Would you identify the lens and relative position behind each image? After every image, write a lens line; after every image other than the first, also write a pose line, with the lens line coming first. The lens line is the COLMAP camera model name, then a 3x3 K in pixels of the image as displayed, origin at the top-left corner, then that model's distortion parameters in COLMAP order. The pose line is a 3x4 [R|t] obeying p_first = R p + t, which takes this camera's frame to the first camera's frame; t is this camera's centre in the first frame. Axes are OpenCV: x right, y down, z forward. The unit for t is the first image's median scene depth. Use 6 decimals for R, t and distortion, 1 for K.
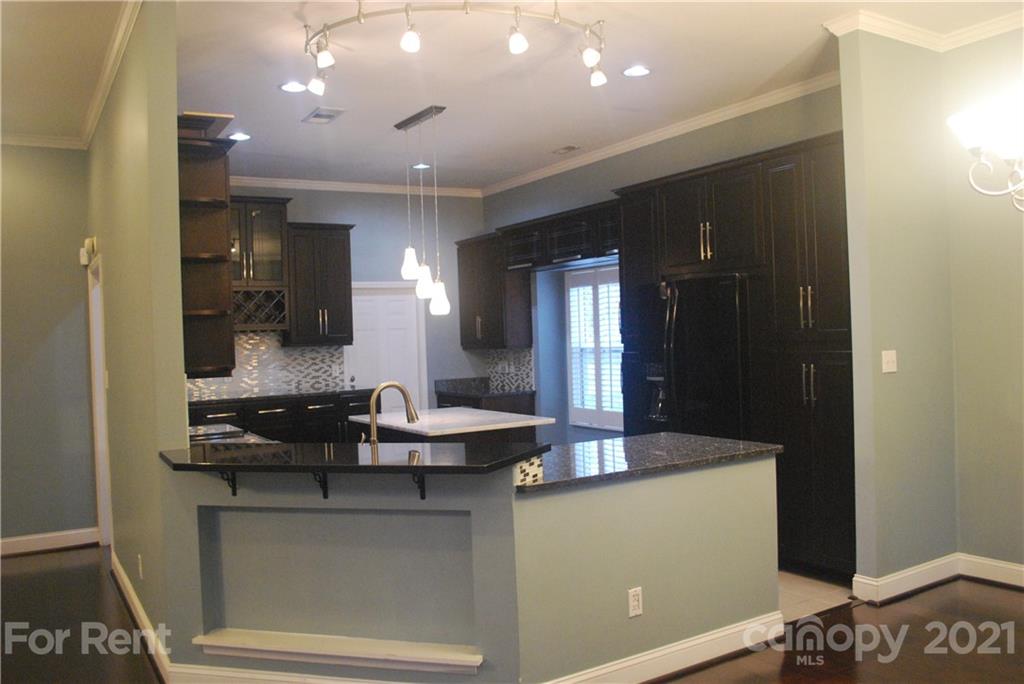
lens RADIAL K [[848.5, 0, 484.3], [0, 848.5, 343.2], [0, 0, 1]] dist [-0.071574, 0.012256]
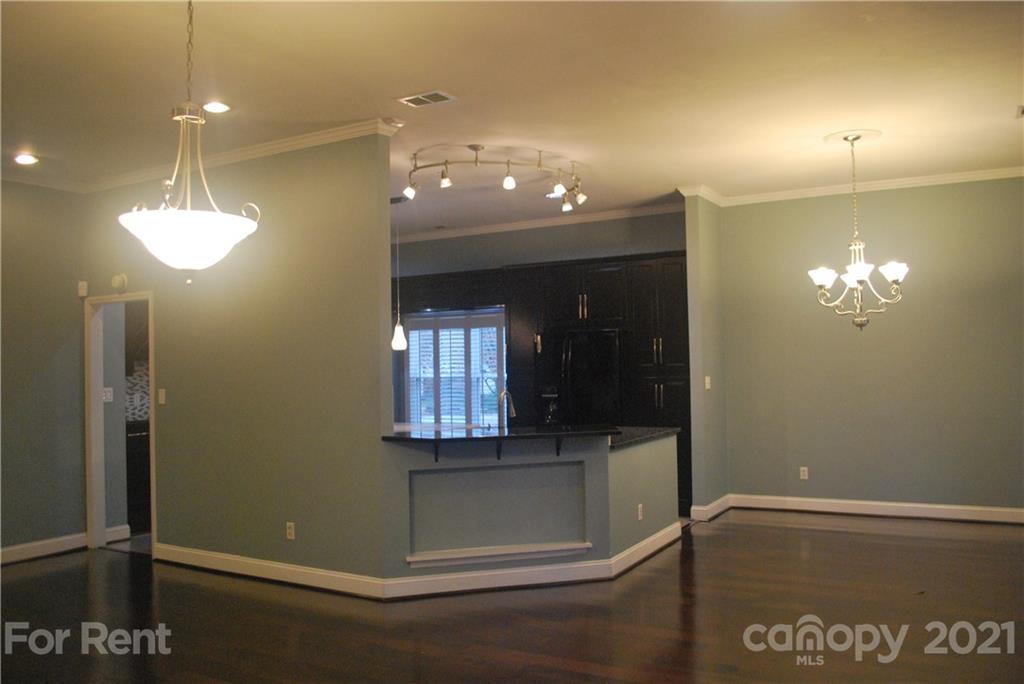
lens RADIAL K [[848.5, 0, 512.9], [0, 848.5, 339.6], [0, 0, 1]] dist [-0.071574, 0.012256]
pose [[0.874964, 0.030541, 0.483224, -0.690441], [-0.006398, 0.998651, -0.051533, 0.023953], [-0.484146, 0.041998, 0.873979, -0.340888]]
